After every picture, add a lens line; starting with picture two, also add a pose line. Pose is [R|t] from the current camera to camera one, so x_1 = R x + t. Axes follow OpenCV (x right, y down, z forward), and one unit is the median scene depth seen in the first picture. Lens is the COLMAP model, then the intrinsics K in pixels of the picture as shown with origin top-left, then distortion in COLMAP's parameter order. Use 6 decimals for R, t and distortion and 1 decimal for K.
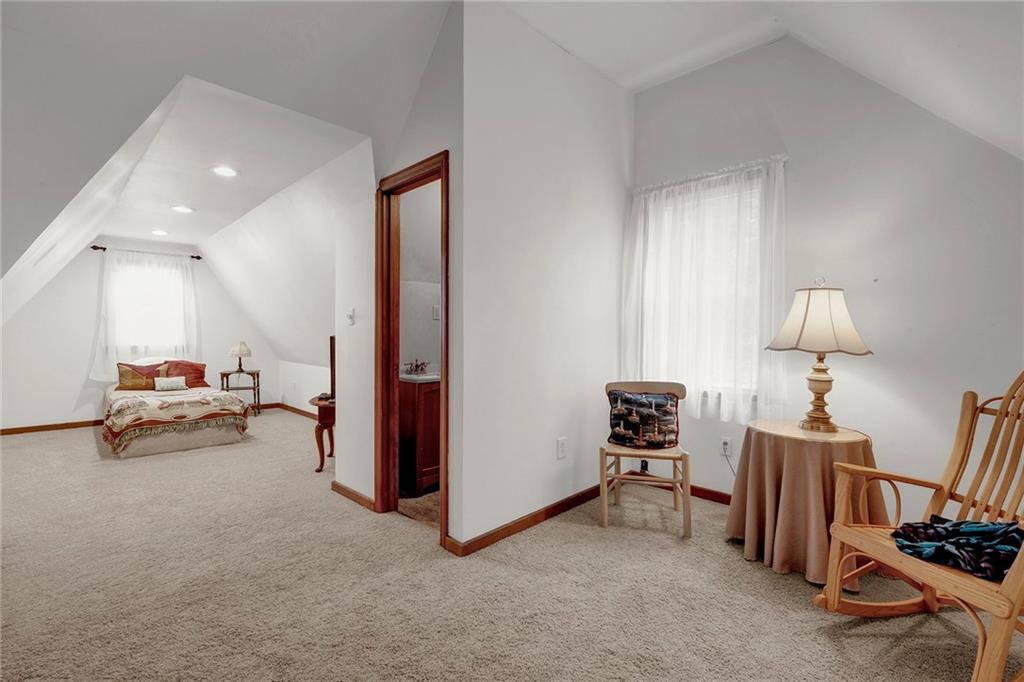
lens RADIAL K [[459.8, 0, 508.8], [0, 459.8, 336.3], [0, 0, 1]] dist [0.002607, 0.000975]
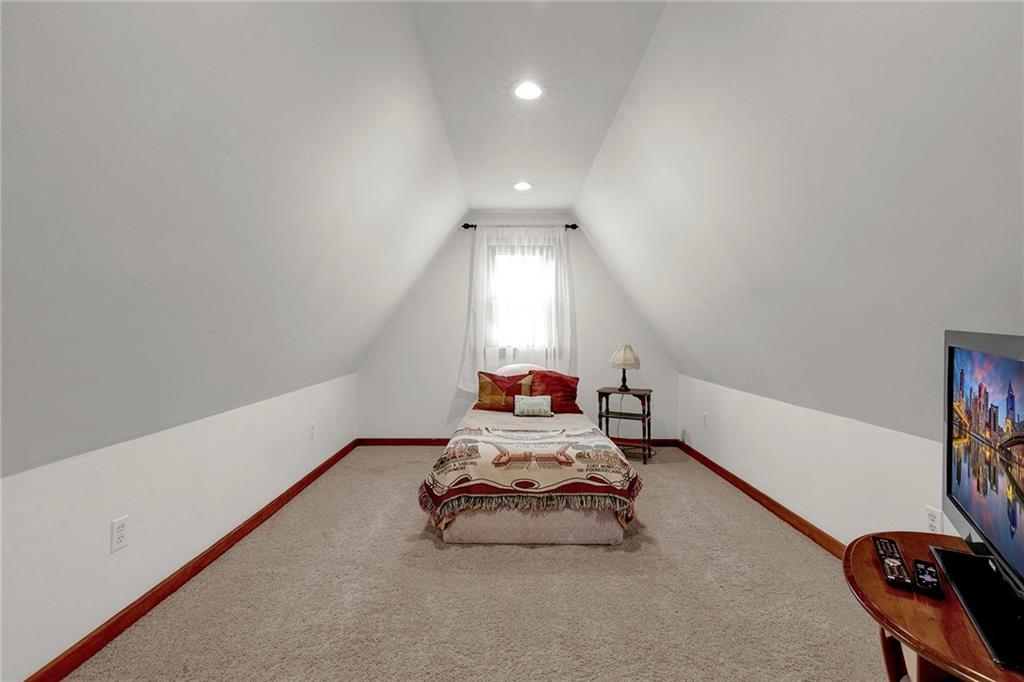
lens RADIAL K [[459.8, 0, 508.8], [0, 459.8, 336.3], [0, 0, 1]] dist [0.002607, 0.000975]
pose [[0.711914, 0.006799, -0.702234, -0.281066], [-0.006785, 0.999973, 0.002803, -0.001166], [0.702234, 0.002769, 0.711941, 0.487626]]
